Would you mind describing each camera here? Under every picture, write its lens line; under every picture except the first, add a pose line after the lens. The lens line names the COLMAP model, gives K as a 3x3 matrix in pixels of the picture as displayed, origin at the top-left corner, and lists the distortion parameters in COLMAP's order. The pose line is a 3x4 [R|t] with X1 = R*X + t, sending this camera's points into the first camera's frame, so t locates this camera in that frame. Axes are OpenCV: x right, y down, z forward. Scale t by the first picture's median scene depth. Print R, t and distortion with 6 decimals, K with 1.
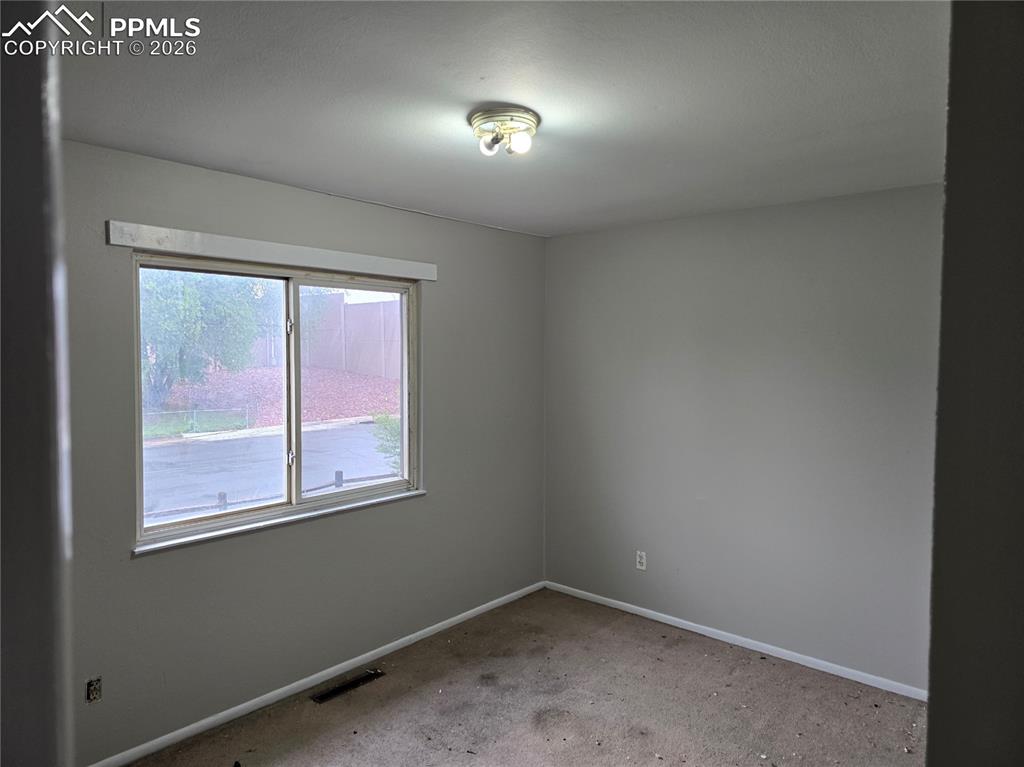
lens RADIAL K [[695.1, 0, 512.0], [0, 695.1, 383.5], [0, 0, 1]] dist [0.080802, -0.081856]
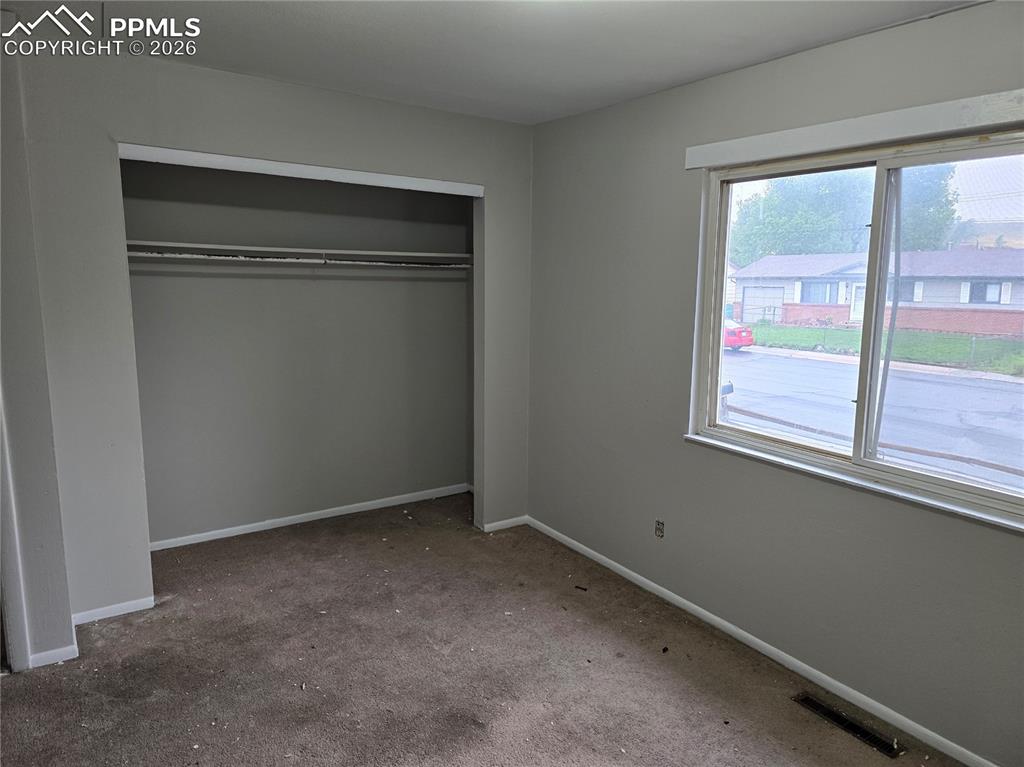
lens RADIAL K [[695.1, 0, 512.0], [0, 695.1, 383.5], [0, 0, 1]] dist [0.080802, -0.081856]
pose [[-0.272038, 0.149193, -0.950651, 0.522478], [-0.066443, 0.982638, 0.173227, -0.023960], [0.959990, 0.110288, -0.257402, 0.835722]]
